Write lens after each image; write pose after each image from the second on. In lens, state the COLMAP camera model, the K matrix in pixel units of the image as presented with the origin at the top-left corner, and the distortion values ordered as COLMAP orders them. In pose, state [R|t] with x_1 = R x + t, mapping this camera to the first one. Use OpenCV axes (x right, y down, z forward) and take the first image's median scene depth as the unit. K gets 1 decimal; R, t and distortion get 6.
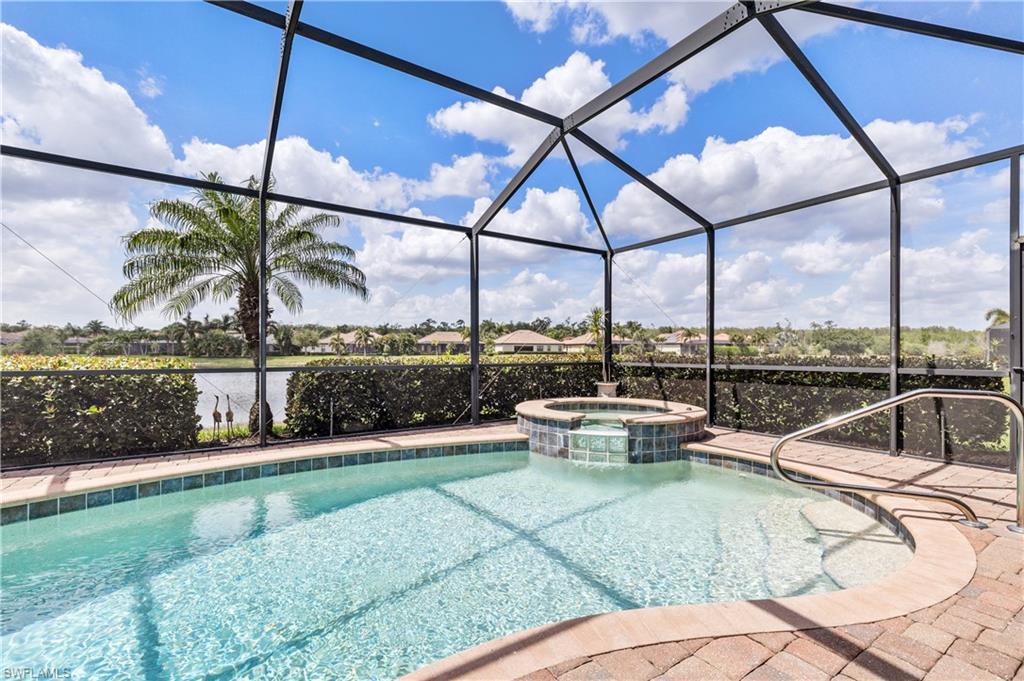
lens RADIAL K [[460.6, 0, 516.1], [0, 460.6, 348.9], [0, 0, 1]] dist [0.003515, 0.000335]
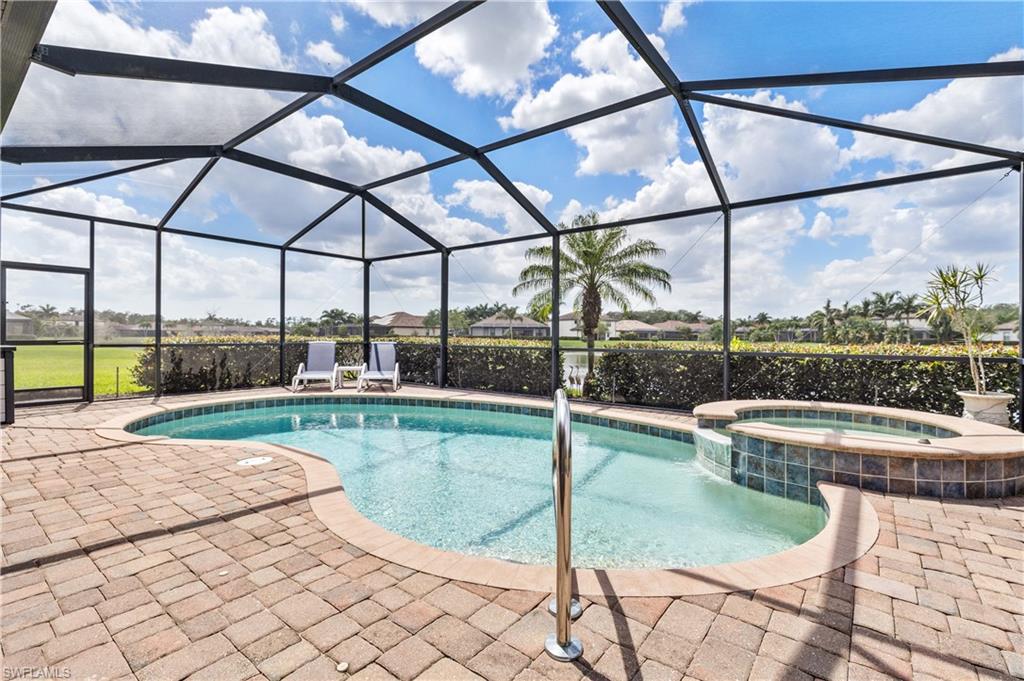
lens RADIAL K [[460.6, 0, 513.5], [0, 460.6, 337.1], [0, 0, 1]] dist [0.003515, 0.000335]
pose [[0.318904, 0.002387, -0.947784, 0.575505], [-0.000968, 0.999997, 0.002193, 0.002592], [0.947787, 0.000219, 0.318905, 0.270221]]
